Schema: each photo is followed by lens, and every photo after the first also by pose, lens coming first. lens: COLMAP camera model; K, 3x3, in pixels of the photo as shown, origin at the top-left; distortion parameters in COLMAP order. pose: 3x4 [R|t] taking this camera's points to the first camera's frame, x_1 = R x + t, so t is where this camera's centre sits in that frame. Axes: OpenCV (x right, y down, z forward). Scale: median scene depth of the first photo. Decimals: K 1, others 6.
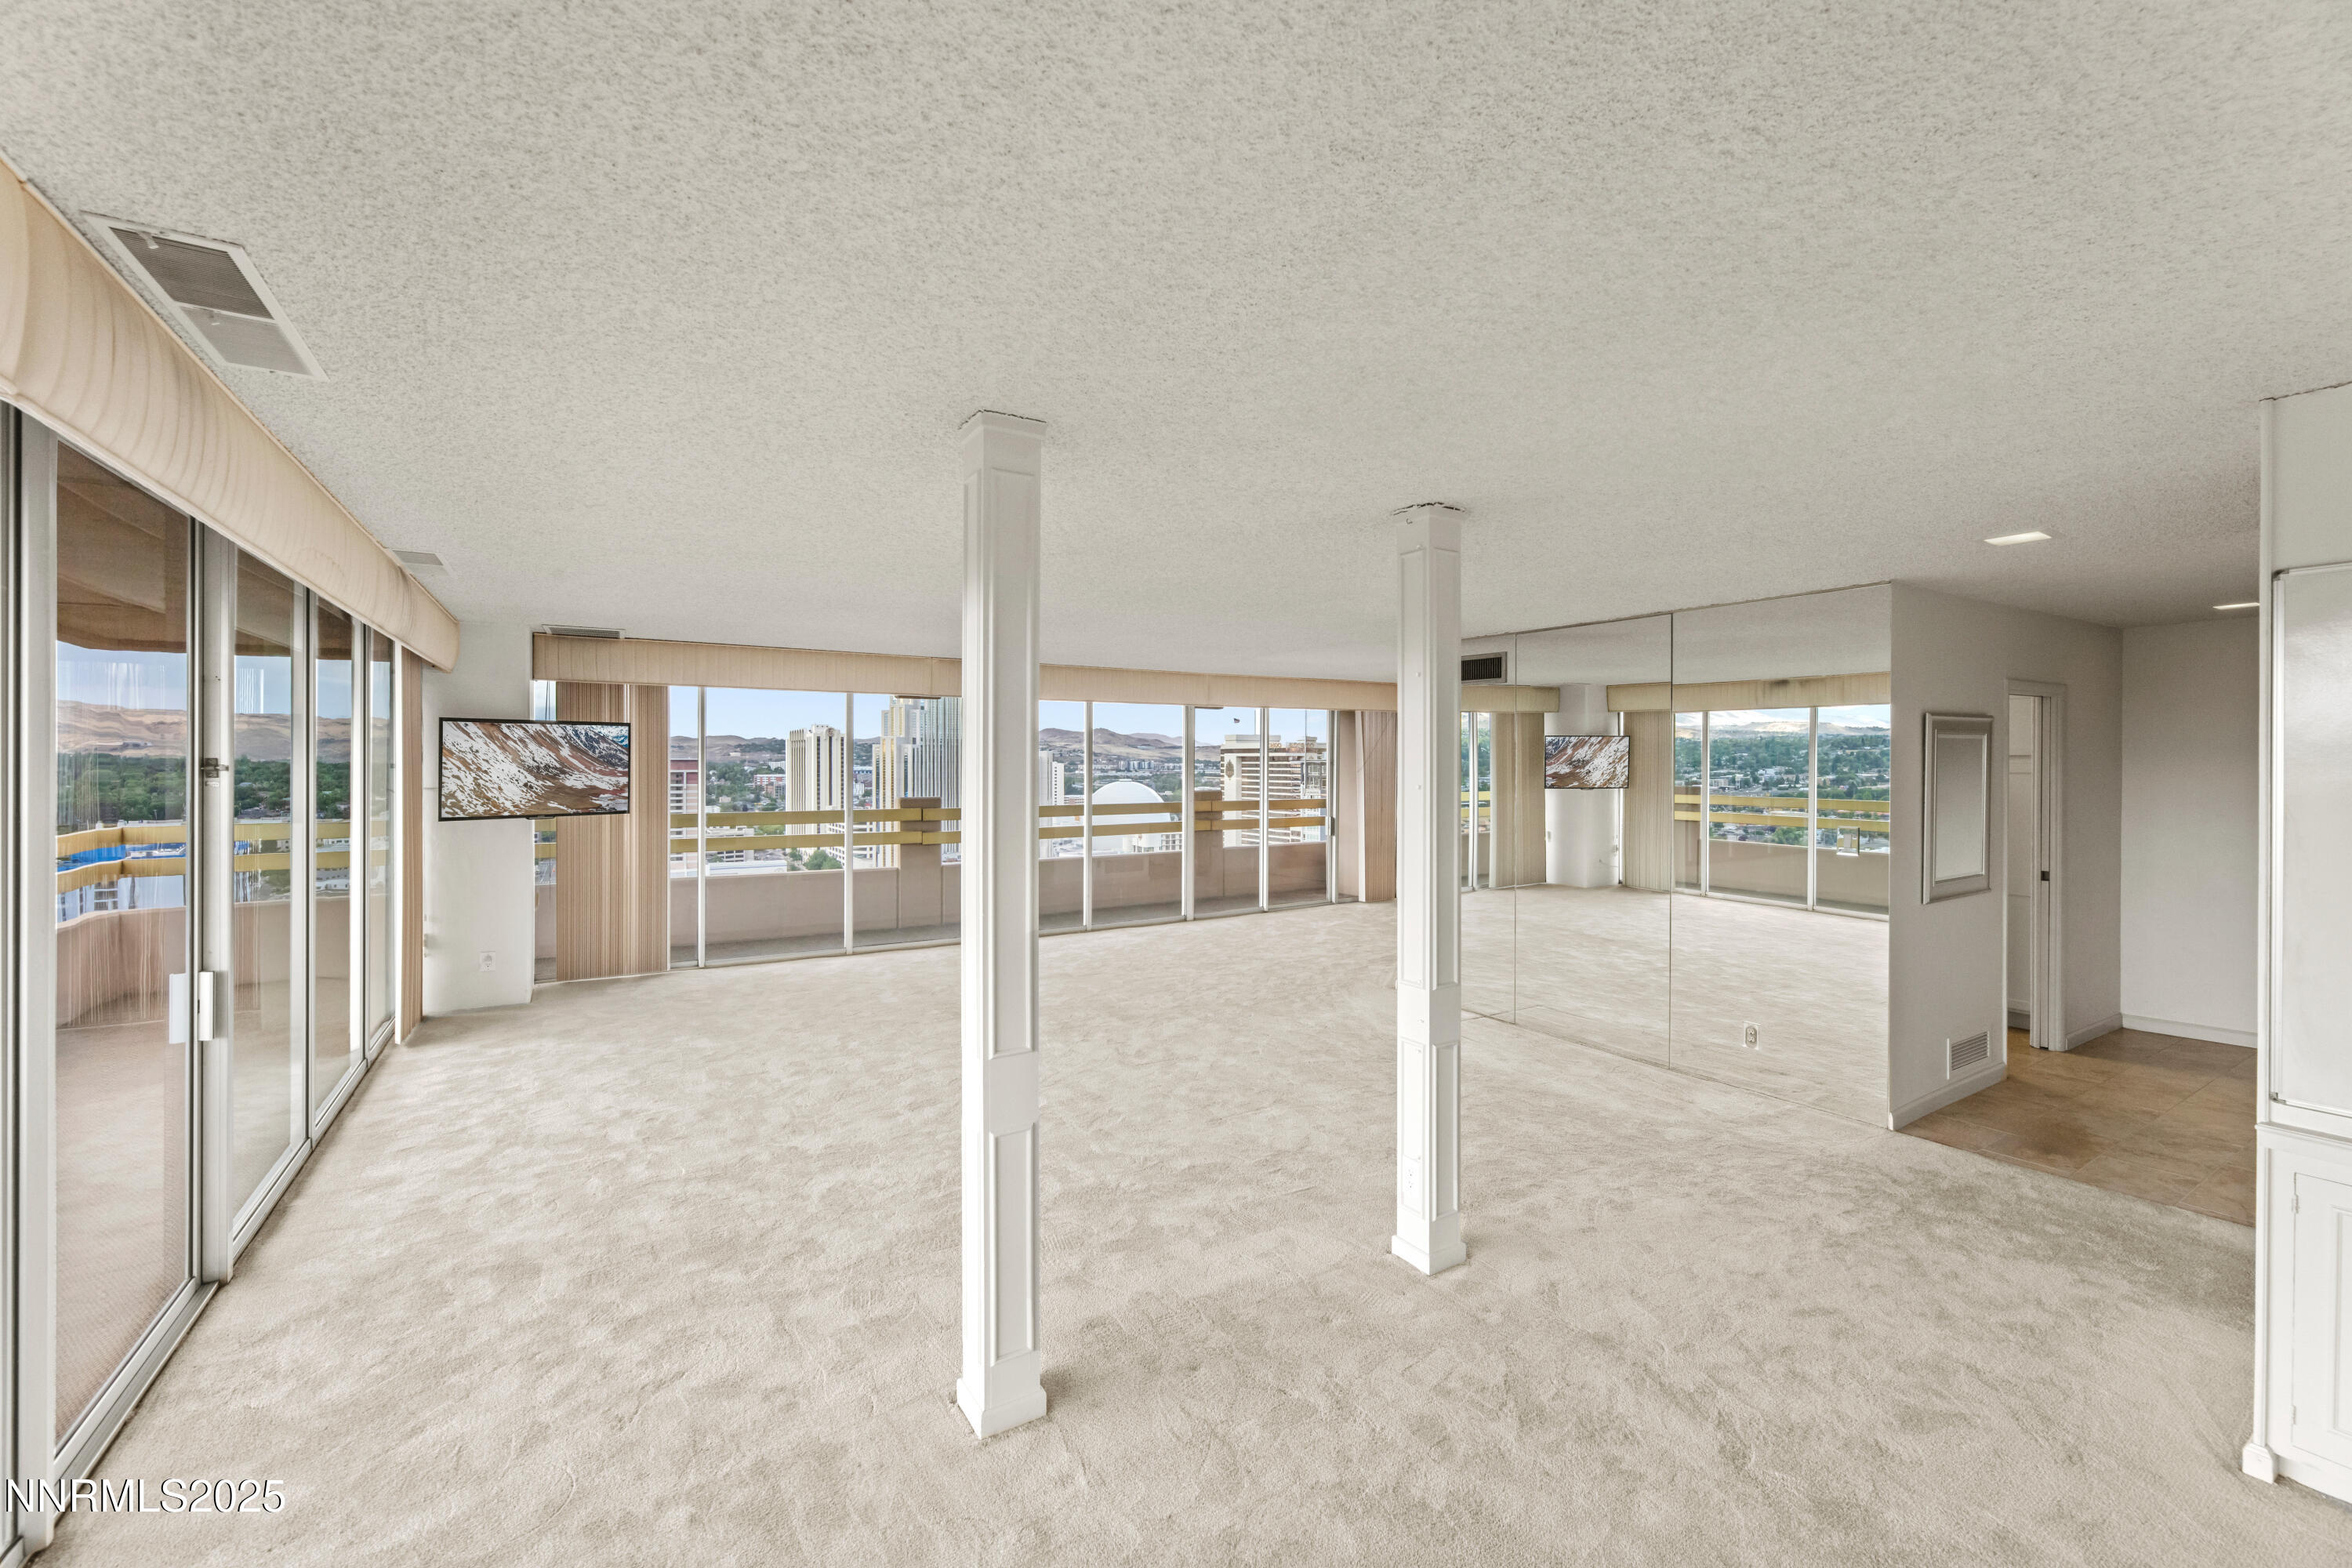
lens RADIAL K [[982.0, 0, 1182.3], [0, 982.0, 766.7], [0, 0, 1]] dist [-0.005538, 0.000678]
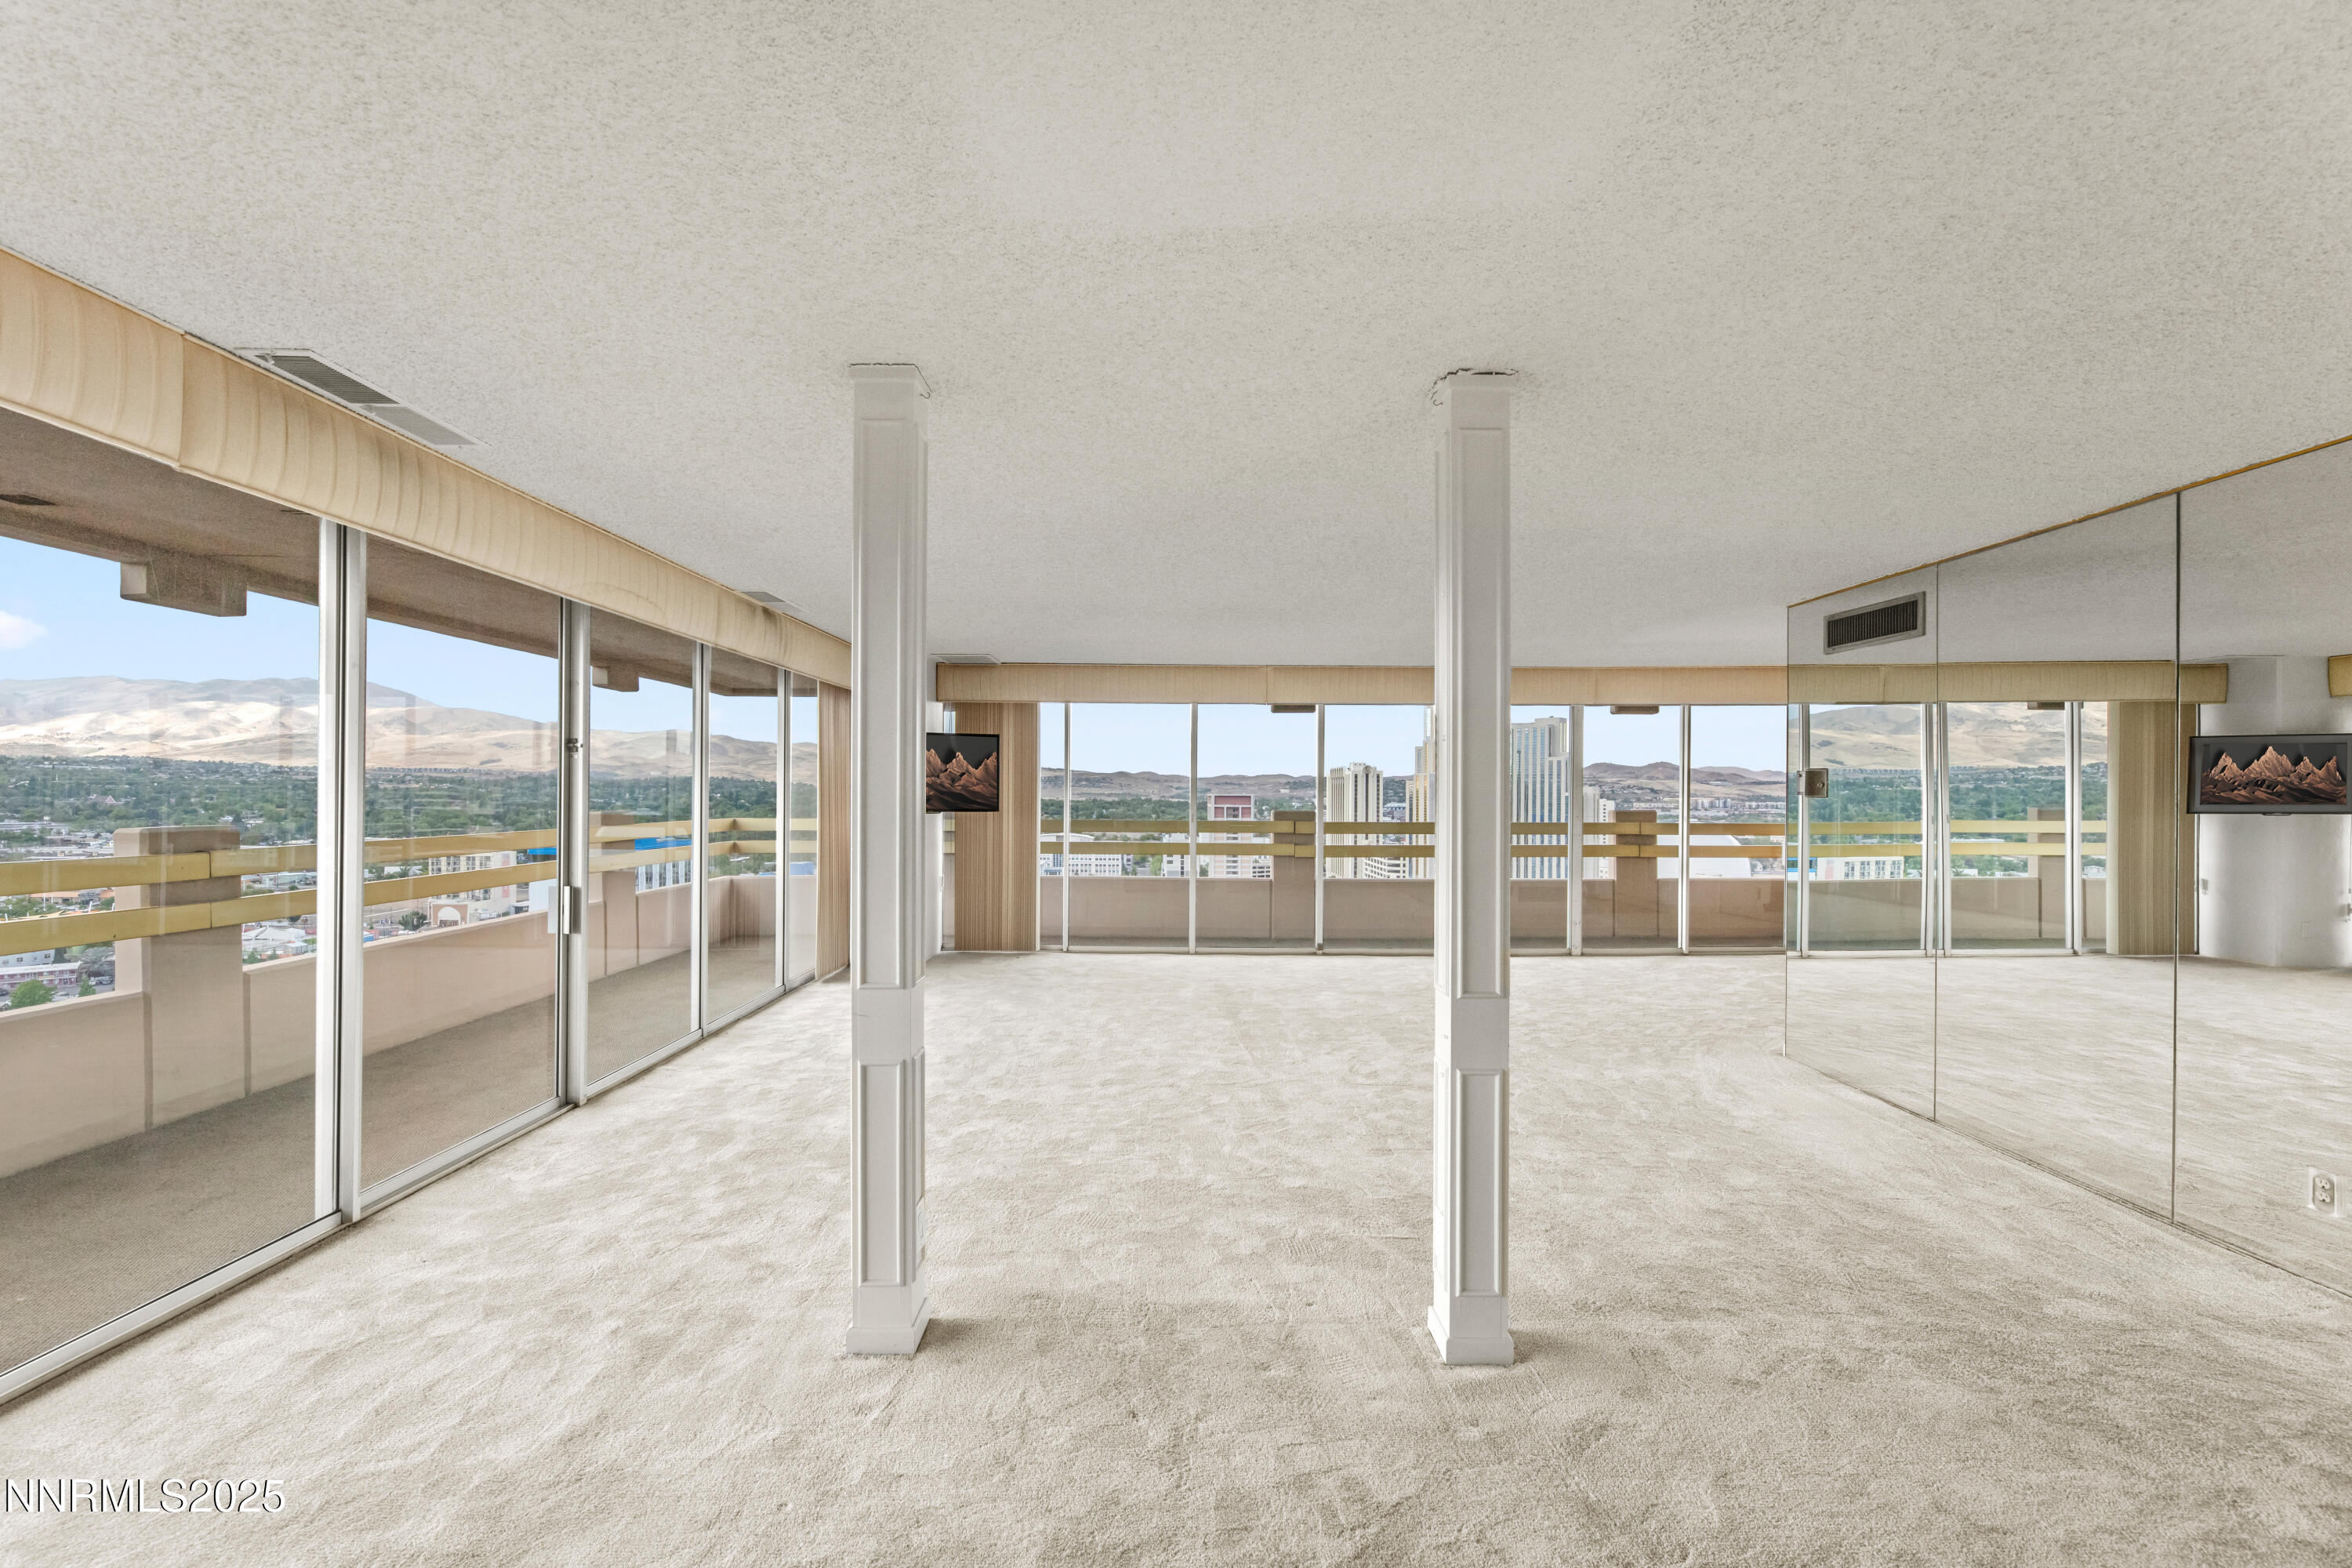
lens RADIAL K [[982.0, 0, 1160.9], [0, 982.0, 805.8], [0, 0, 1]] dist [-0.005538, 0.000678]
pose [[0.848507, 0.007525, -0.529131, 0.319217], [-0.006615, 0.999972, 0.003612, 0.049643], [0.529143, 0.000435, 0.848532, 0.147989]]
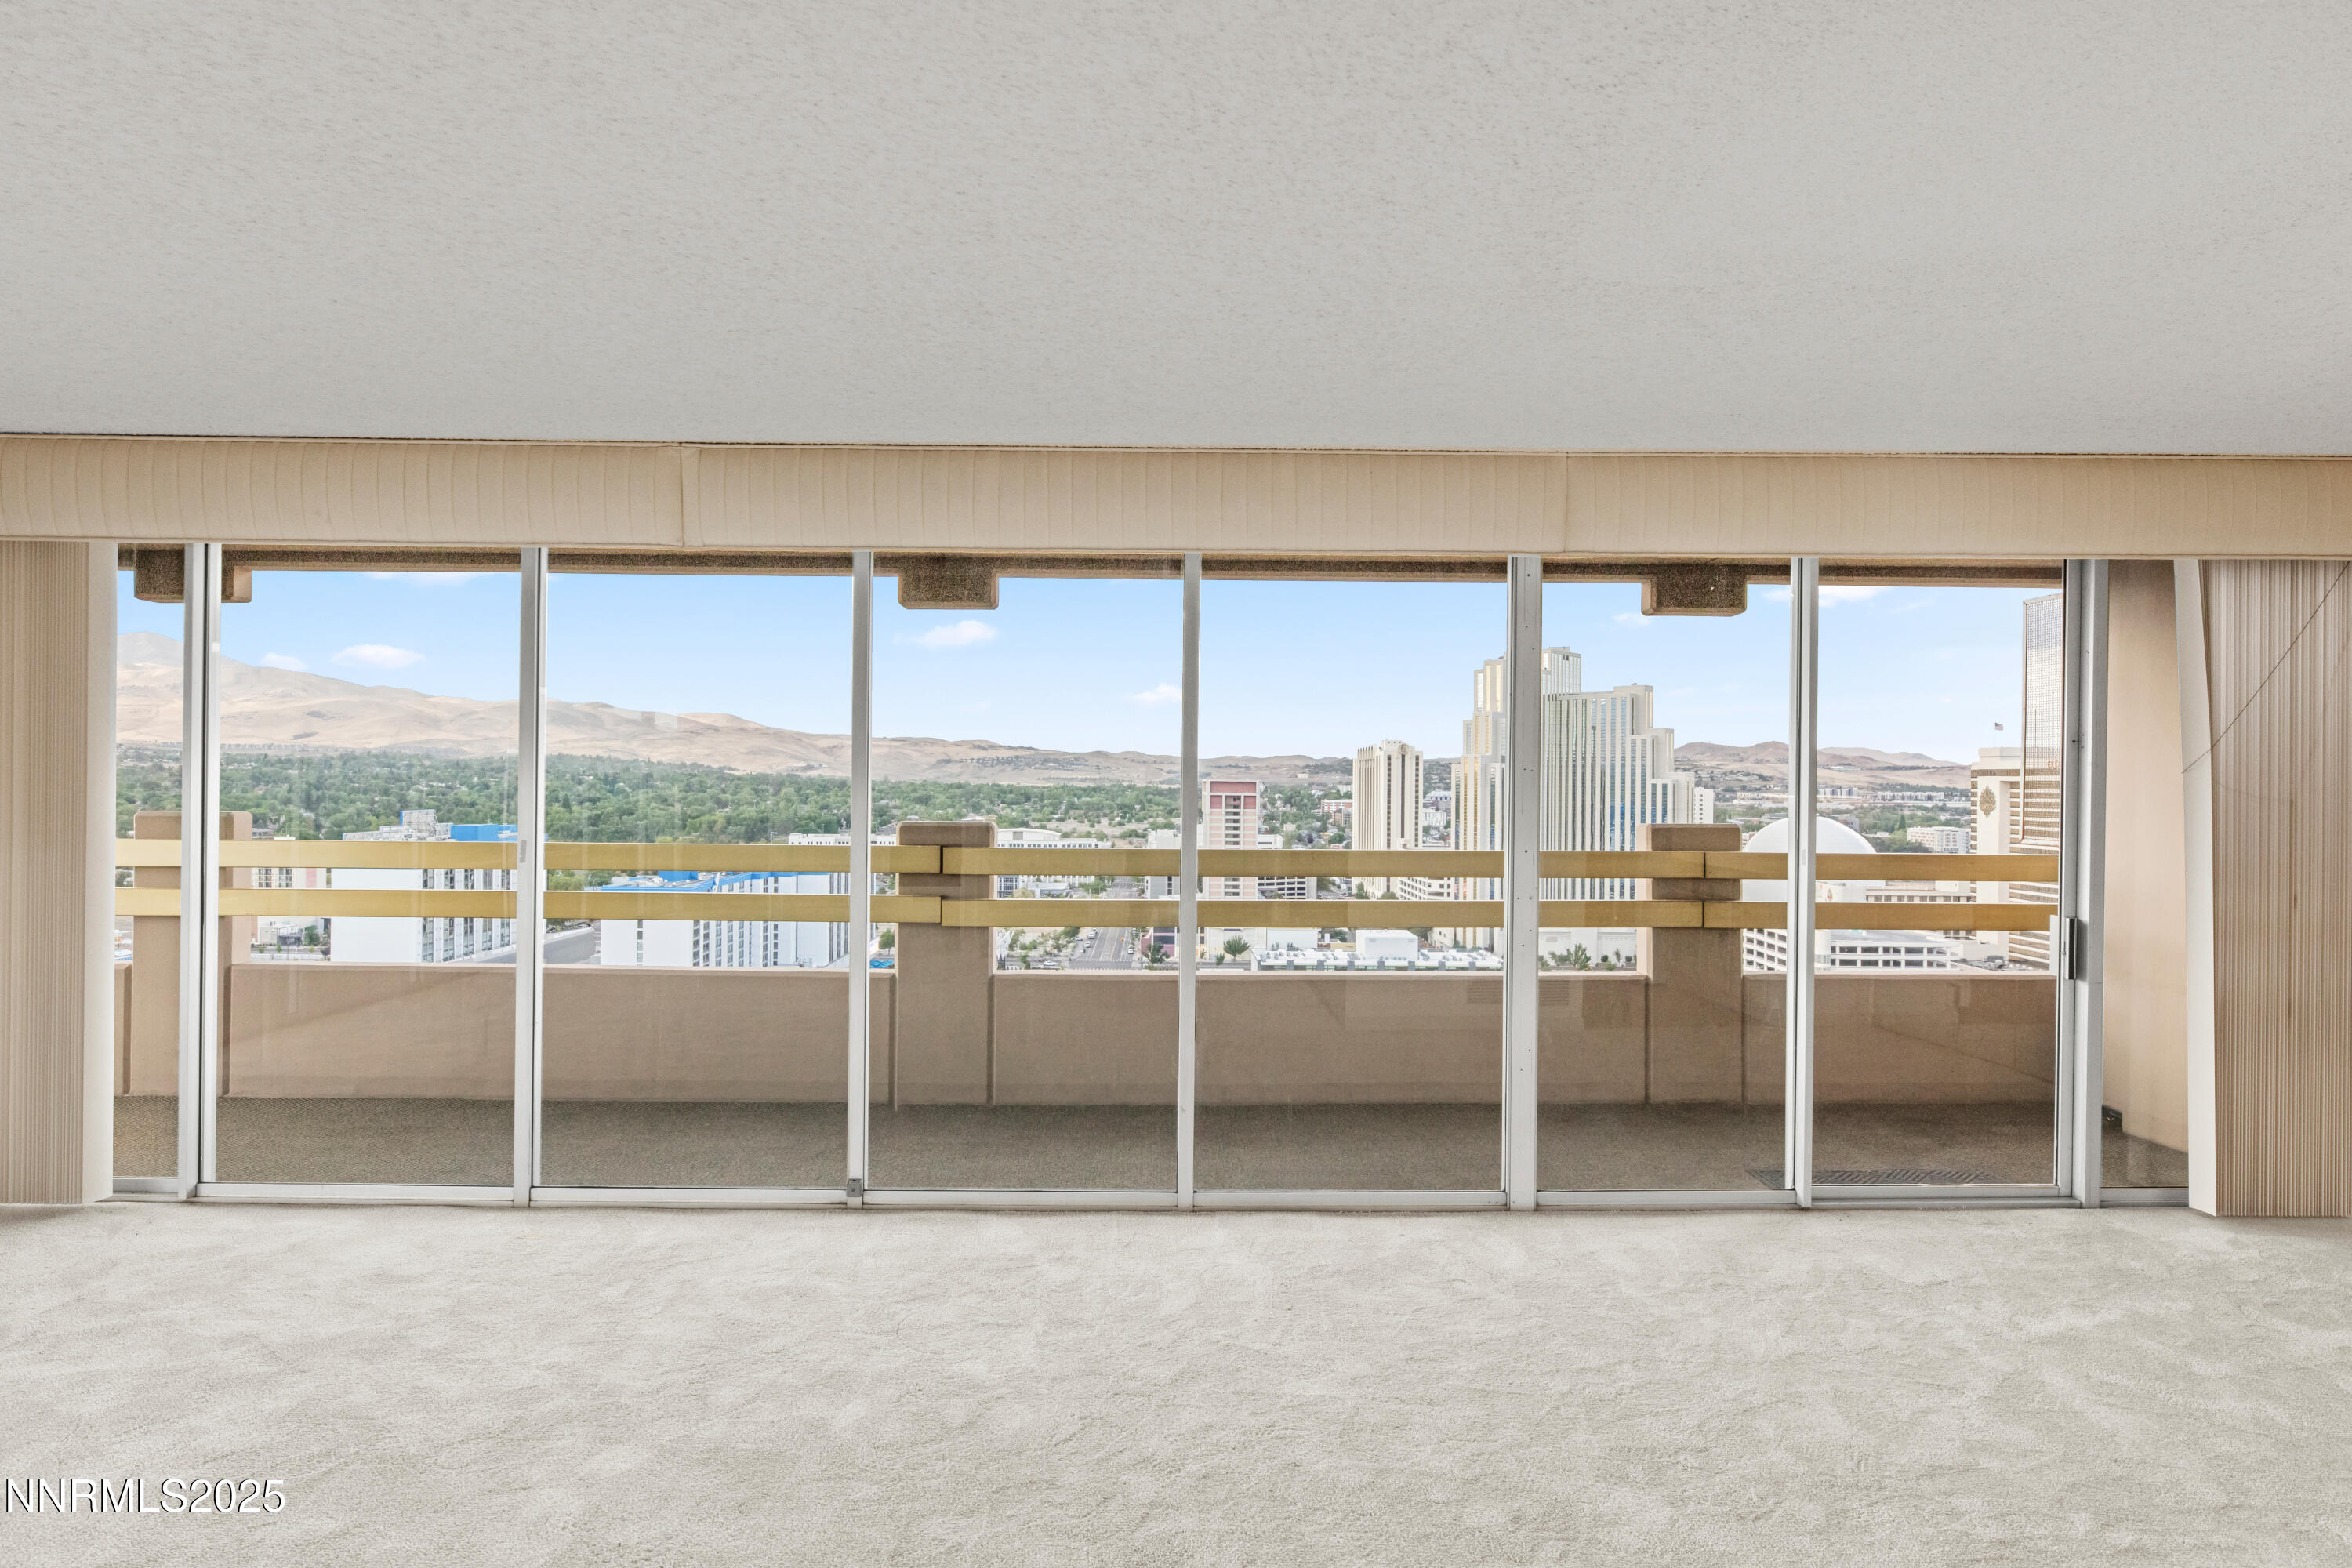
lens RADIAL K [[1222.3, 0, 1169.4], [0, 1222.3, 790.0], [0, 0, 1]] dist [-0.004325, -0.000759]
pose [[0.854993, 0.008704, -0.518567, 0.246927], [-0.010003, 0.999950, 0.000292, 0.031017], [0.518544, 0.004938, 0.855037, 1.214063]]
